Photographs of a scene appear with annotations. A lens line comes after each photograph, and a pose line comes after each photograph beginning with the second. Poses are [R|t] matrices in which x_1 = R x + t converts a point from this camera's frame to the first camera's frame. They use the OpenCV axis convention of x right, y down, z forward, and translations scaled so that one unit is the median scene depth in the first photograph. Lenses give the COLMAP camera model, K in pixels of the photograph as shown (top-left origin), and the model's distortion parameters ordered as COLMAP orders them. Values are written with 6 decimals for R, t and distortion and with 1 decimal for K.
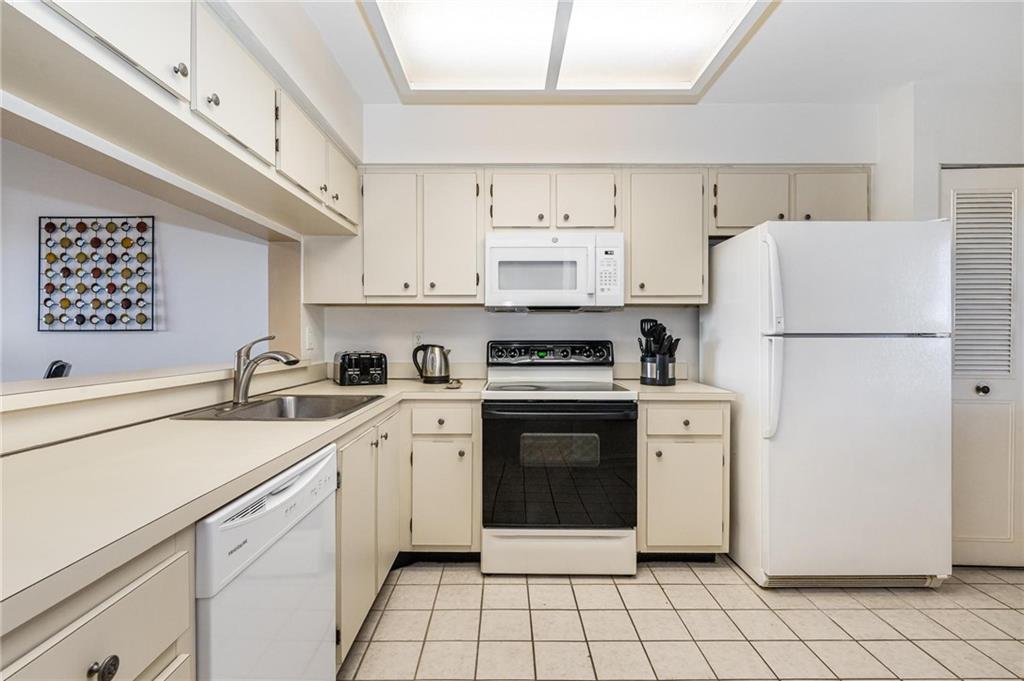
lens RADIAL K [[469.1, 0, 508.1], [0, 469.1, 334.3], [0, 0, 1]] dist [-0.001522, 0.000033]
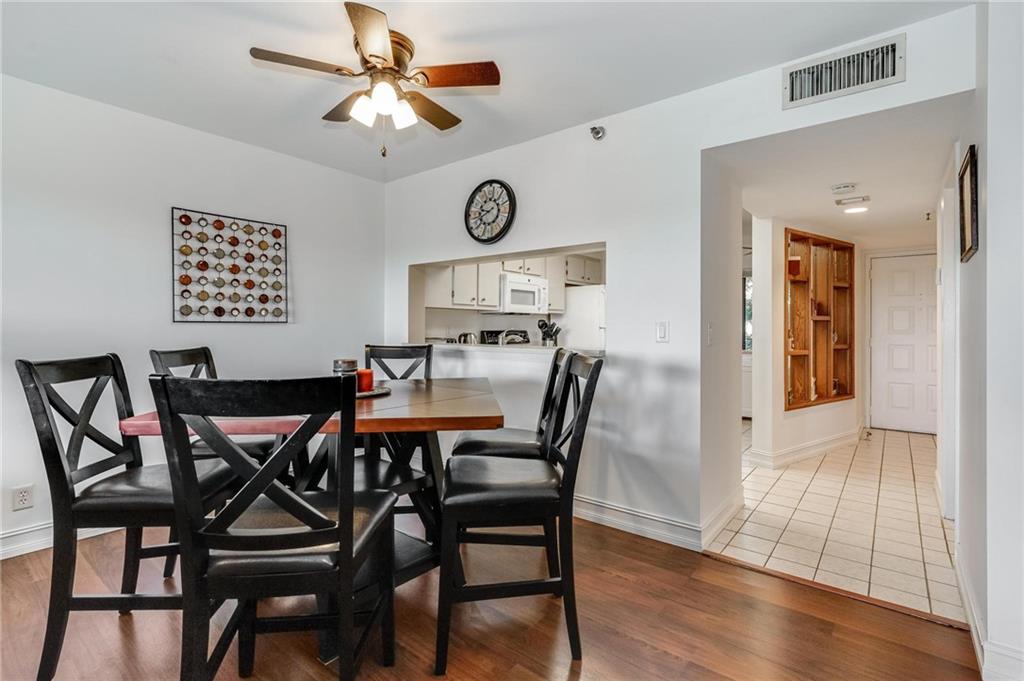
lens RADIAL K [[464.4, 0, 510.4], [0, 464.4, 330.2], [0, 0, 1]] dist [-0.000996, -0.000142]
pose [[0.629744, -0.002835, 0.776797, -1.466380], [-0.007400, 0.999926, 0.009648, -0.004701], [-0.776767, -0.011824, 0.629677, -0.200835]]
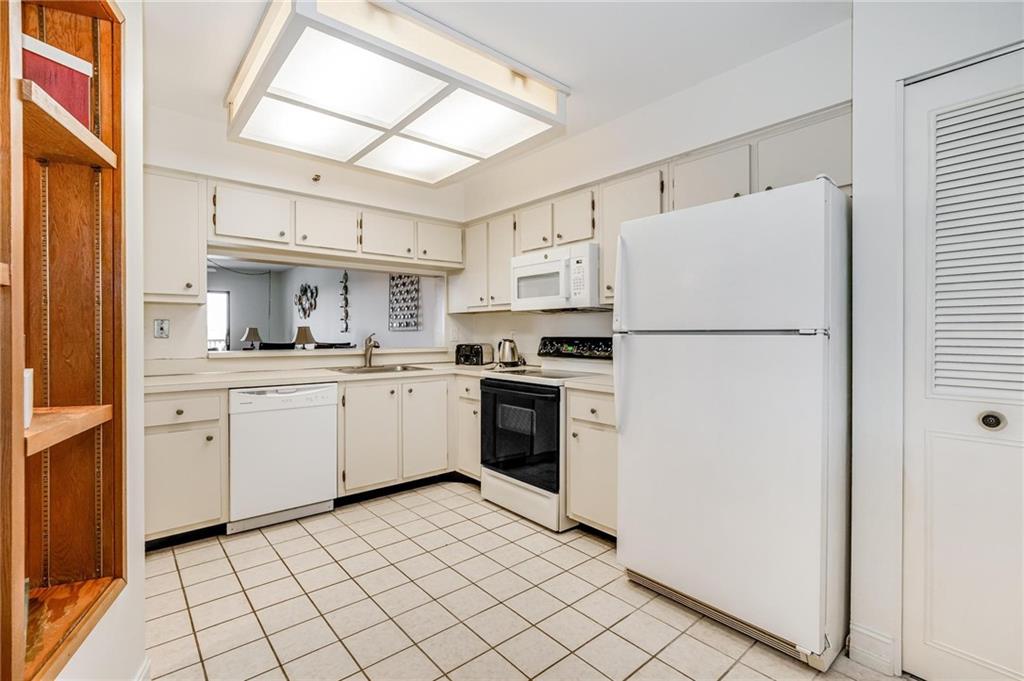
lens RADIAL K [[464.4, 0, 510.4], [0, 464.4, 330.2], [0, 0, 1]] dist [-0.000996, -0.000142]
pose [[0.646816, -0.005374, -0.762627, 0.943823], [0.003180, 0.999985, -0.004350, 0.000767], [0.762639, 0.000388, 0.646824, 0.119249]]
